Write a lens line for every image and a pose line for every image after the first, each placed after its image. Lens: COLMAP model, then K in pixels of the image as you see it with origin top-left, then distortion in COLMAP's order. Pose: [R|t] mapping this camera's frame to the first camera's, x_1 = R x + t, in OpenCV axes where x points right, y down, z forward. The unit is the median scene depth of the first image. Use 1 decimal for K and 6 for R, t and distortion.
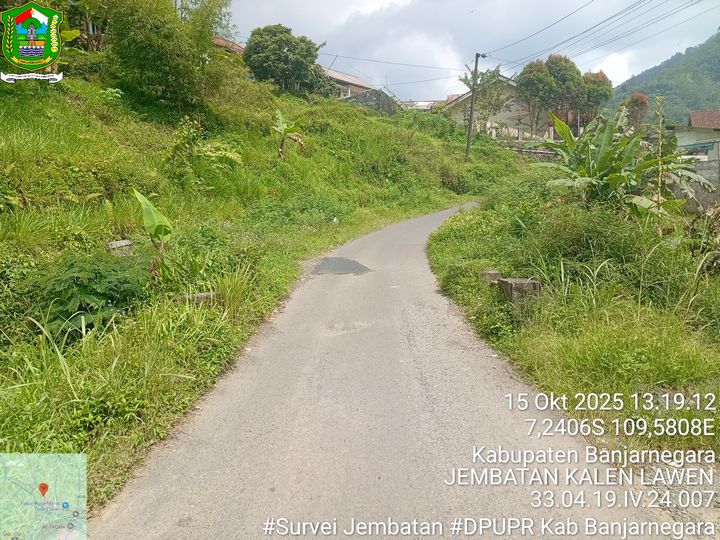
lens RADIAL K [[544.1, 0, 355.5], [0, 544.1, 270.0], [0, 0, 1]] dist [0.077569, -0.178805]
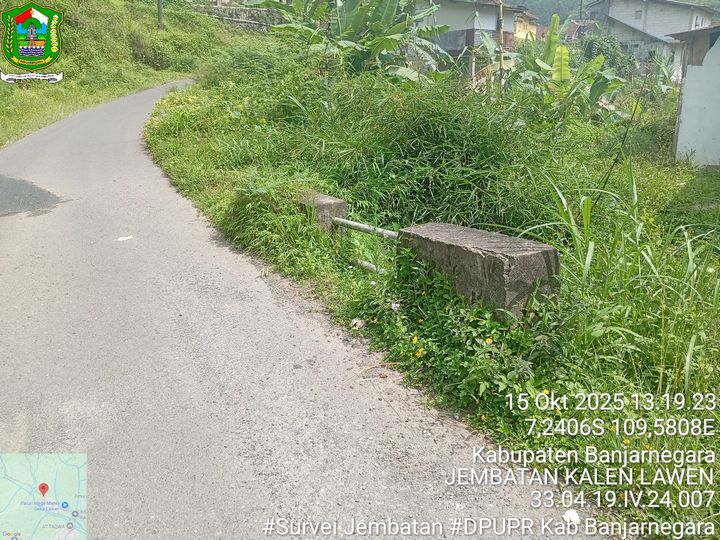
lens RADIAL K [[544.1, 0, 355.5], [0, 544.1, 270.0], [0, 0, 1]] dist [0.077569, -0.178805]
pose [[0.859922, -0.171938, 0.480595, 0.002128], [0.071206, 0.972760, 0.220608, -0.012254], [-0.505435, -0.155485, 0.848740, 0.146283]]
